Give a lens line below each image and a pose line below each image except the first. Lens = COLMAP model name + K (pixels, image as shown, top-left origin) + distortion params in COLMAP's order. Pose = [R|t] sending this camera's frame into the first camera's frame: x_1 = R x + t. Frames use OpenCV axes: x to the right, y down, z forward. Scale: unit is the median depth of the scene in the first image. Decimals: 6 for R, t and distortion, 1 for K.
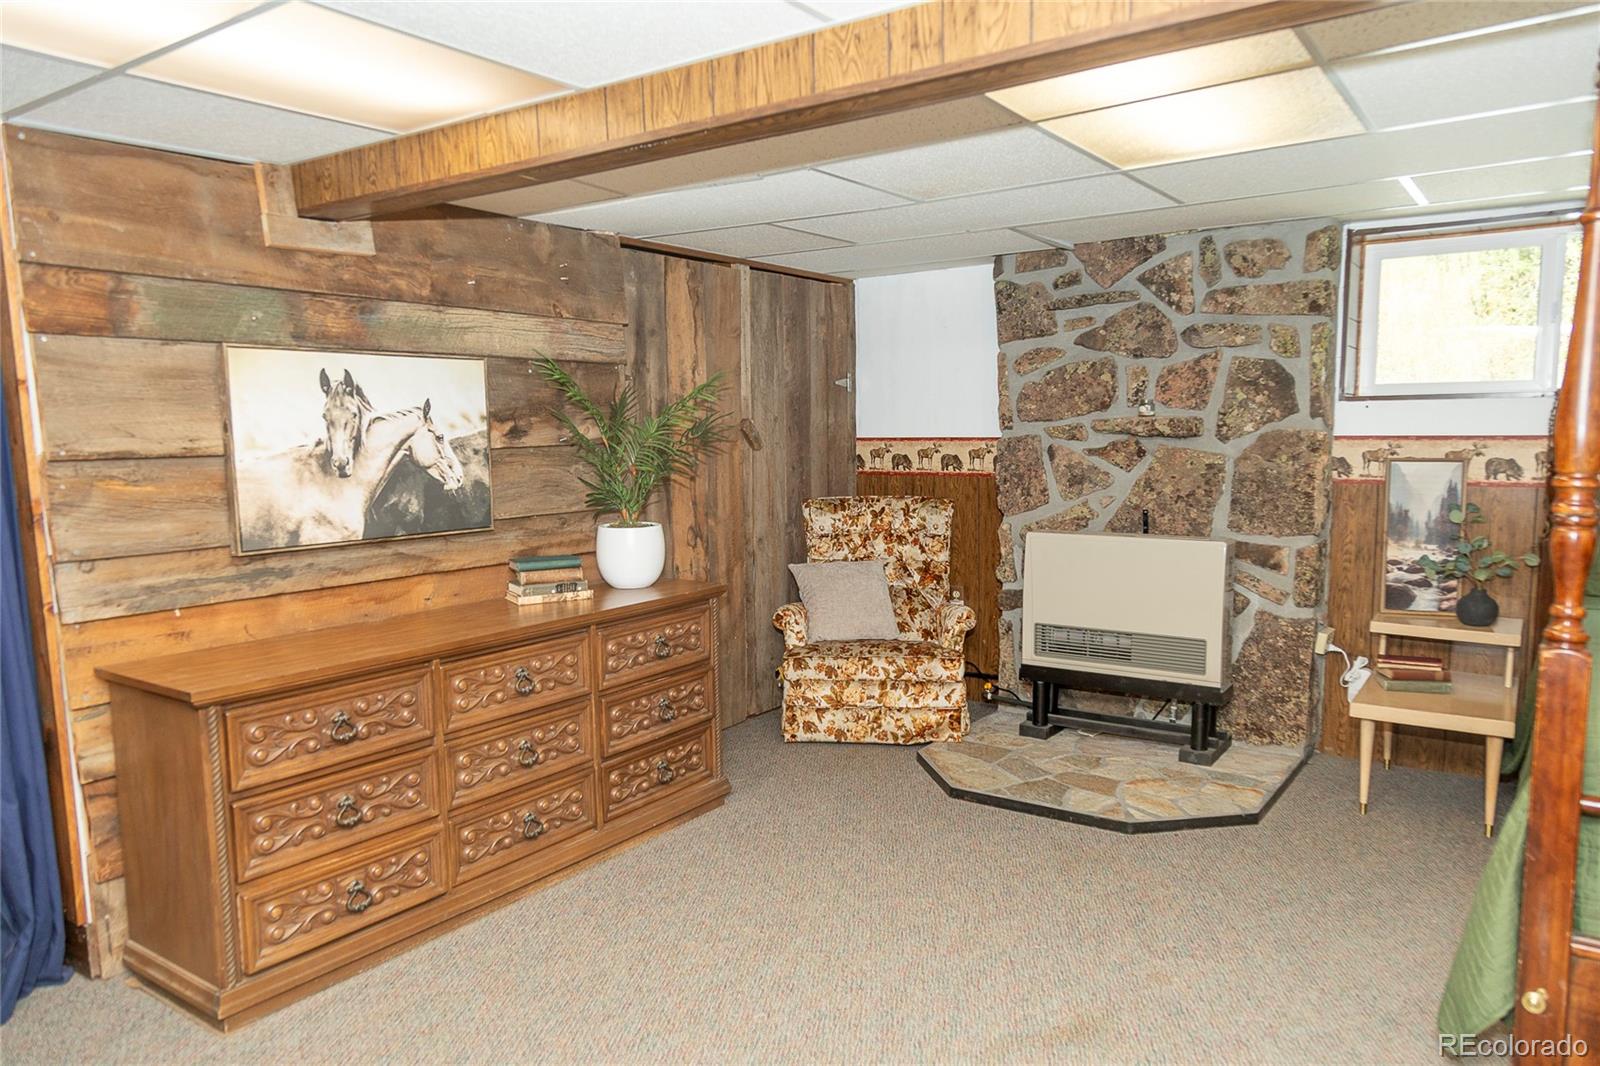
lens RADIAL K [[1059.4, 0, 799.5], [0, 1059.4, 530.7], [0, 0, 1]] dist [0.005656, 0.001056]
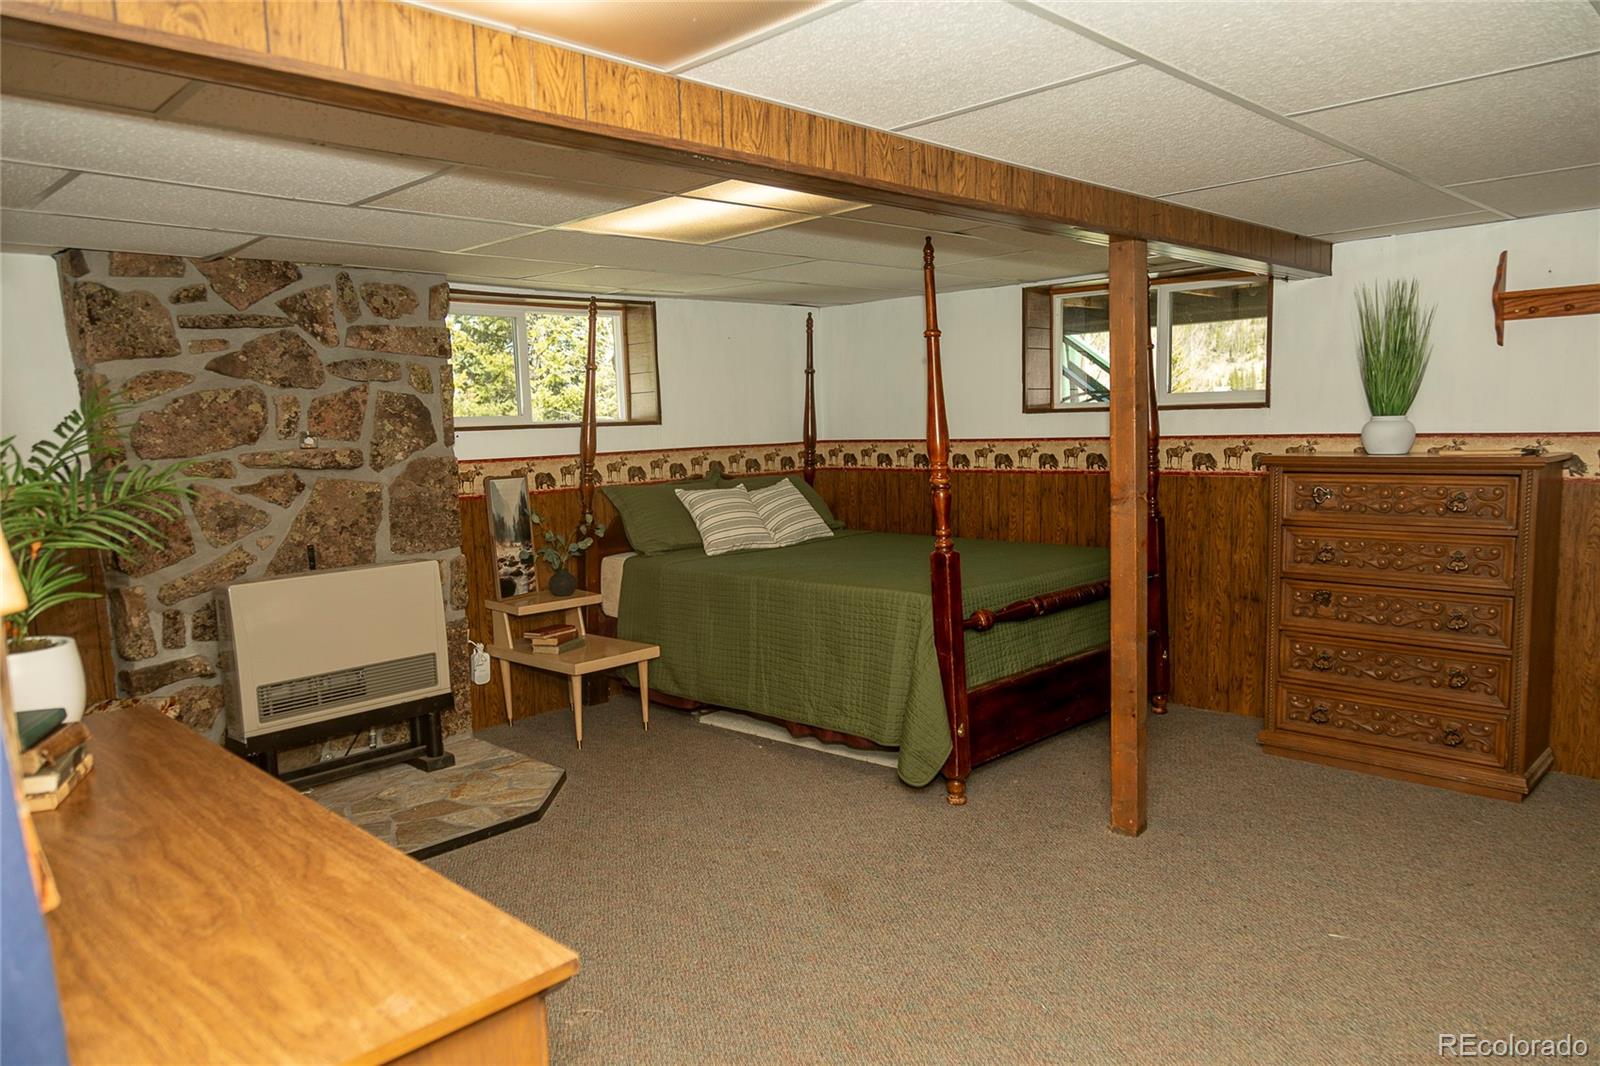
lens RADIAL K [[1059.4, 0, 799.5], [0, 1059.4, 530.7], [0, 0, 1]] dist [0.005656, 0.001056]
pose [[0.172853, -0.095386, 0.980318, -0.563311], [0.131512, 0.988623, 0.073005, -0.046479], [-0.976128, 0.116304, 0.183431, 0.401921]]
